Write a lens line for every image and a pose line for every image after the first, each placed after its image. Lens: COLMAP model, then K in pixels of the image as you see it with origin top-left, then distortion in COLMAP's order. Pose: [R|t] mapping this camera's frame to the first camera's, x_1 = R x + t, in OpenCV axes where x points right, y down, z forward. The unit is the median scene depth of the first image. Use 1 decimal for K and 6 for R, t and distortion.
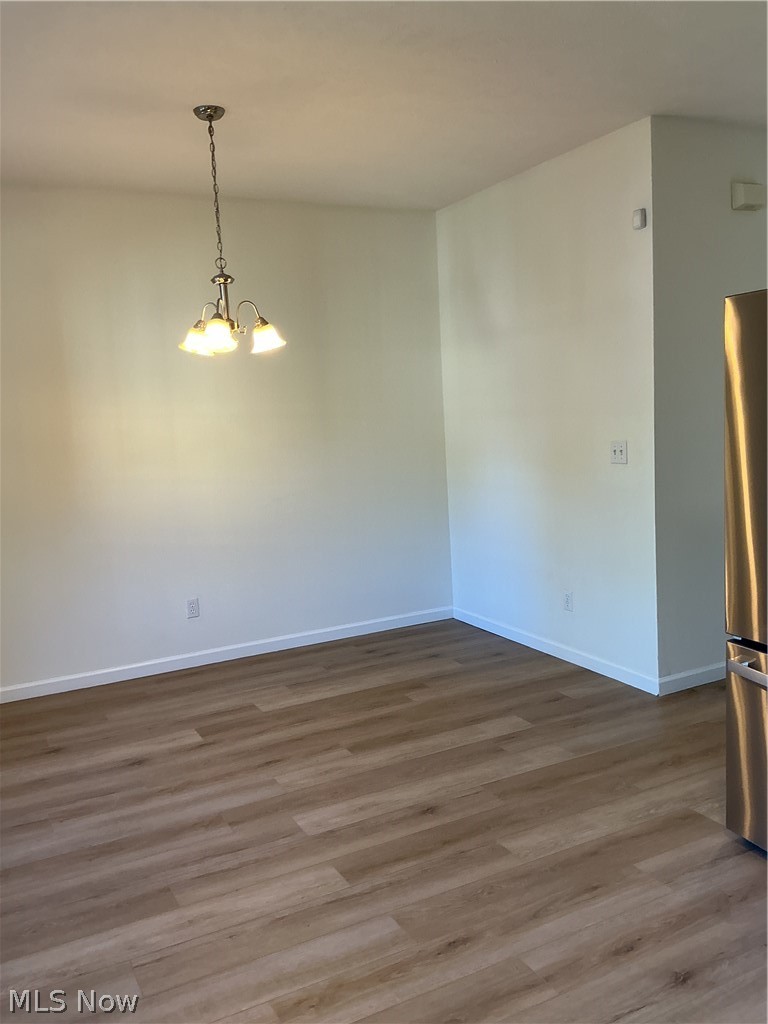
lens RADIAL K [[857.7, 0, 384.6], [0, 857.7, 512.2], [0, 0, 1]] dist [0.050417, -0.081040]
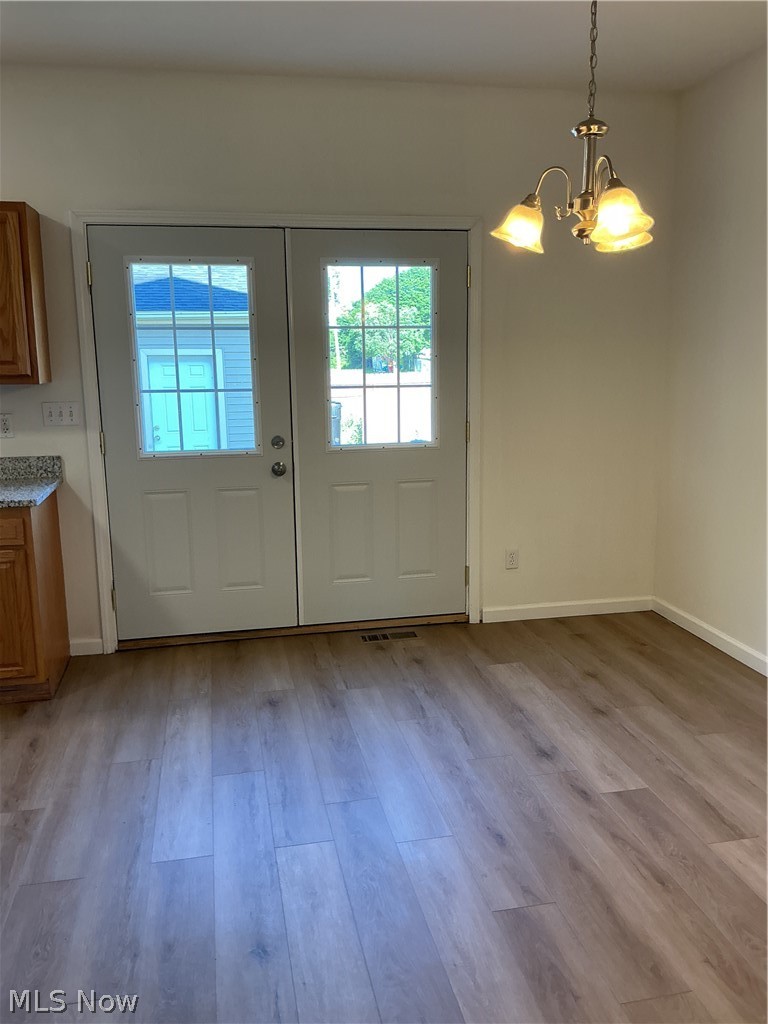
lens RADIAL K [[857.7, 0, 387.4], [0, 857.7, 509.3], [0, 0, 1]] dist [0.050417, -0.081040]
pose [[-0.270714, 0.237148, -0.932992, 0.616405], [-0.087327, 0.959136, 0.269132, -0.196860], [0.958691, 0.154333, -0.238942, 1.273986]]
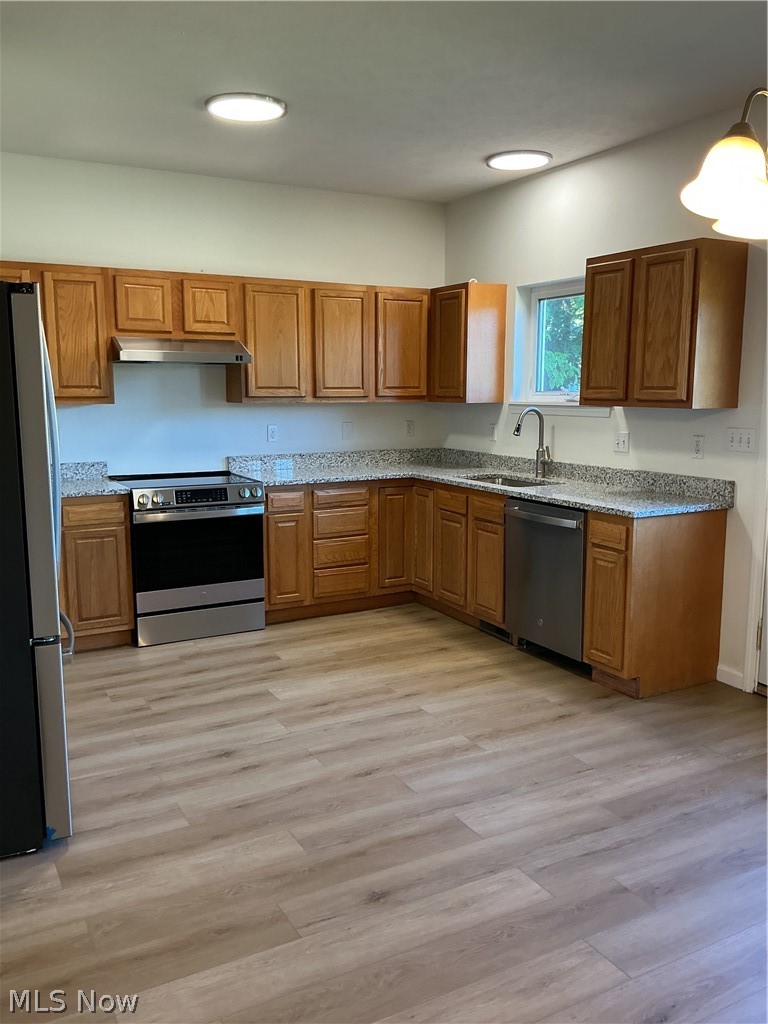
lens RADIAL K [[857.7, 0, 386.5], [0, 857.7, 513.4], [0, 0, 1]] dist [0.050417, -0.081040]
pose [[-0.998249, 0.056638, -0.017052, 0.038800], [0.050004, 0.962072, 0.268173, -0.212114], [0.031594, 0.266851, -0.963220, 1.758183]]
